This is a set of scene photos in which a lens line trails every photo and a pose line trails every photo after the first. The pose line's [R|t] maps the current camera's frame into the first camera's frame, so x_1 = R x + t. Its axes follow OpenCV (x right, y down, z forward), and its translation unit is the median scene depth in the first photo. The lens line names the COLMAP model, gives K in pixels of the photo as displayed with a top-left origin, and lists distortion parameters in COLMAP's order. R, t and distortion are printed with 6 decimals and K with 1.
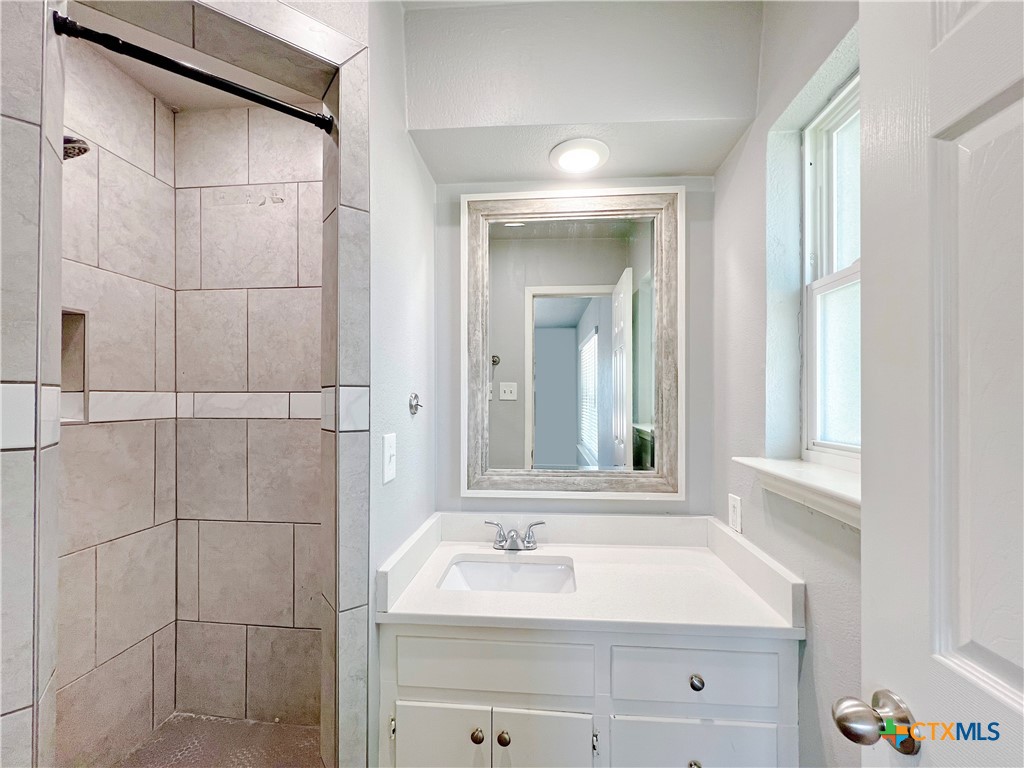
lens RADIAL K [[415.8, 0, 510.1], [0, 415.8, 392.6], [0, 0, 1]] dist [-0.000357, 0.000105]
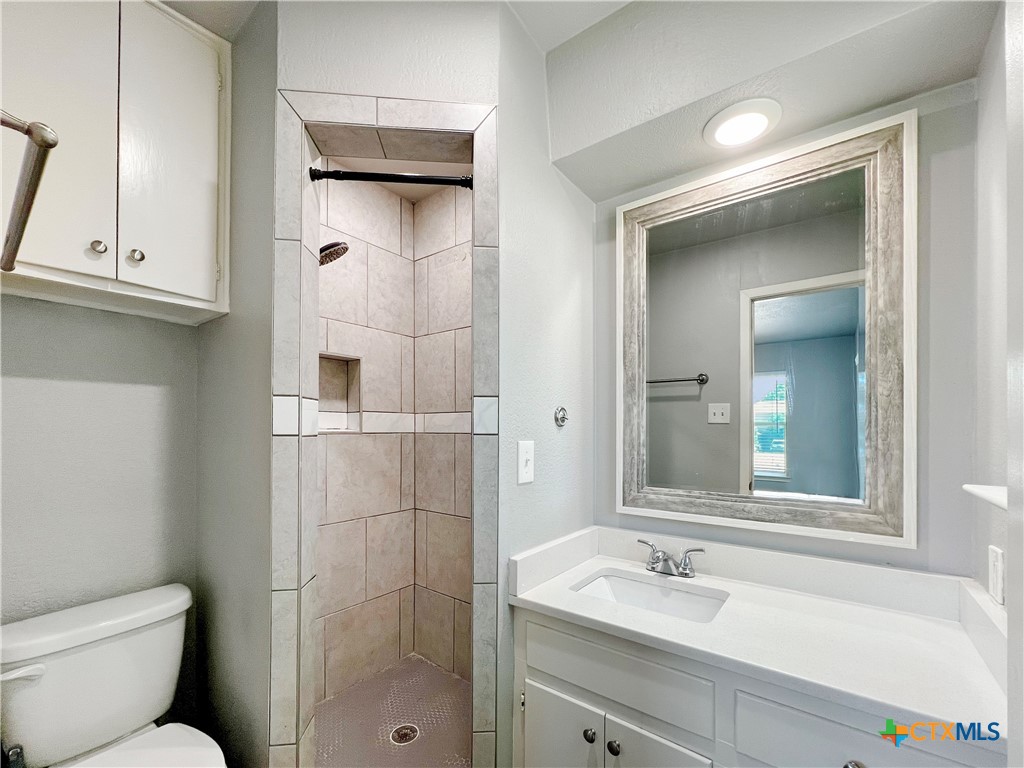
lens RADIAL K [[415.8, 0, 489.4], [0, 415.8, 420.5], [0, 0, 1]] dist [-0.000357, 0.000105]
pose [[0.843423, -0.003006, -0.537241, 0.173053], [0.002870, 0.999995, -0.001090, 0.034412], [0.537242, -0.000623, 0.843428, 0.003464]]
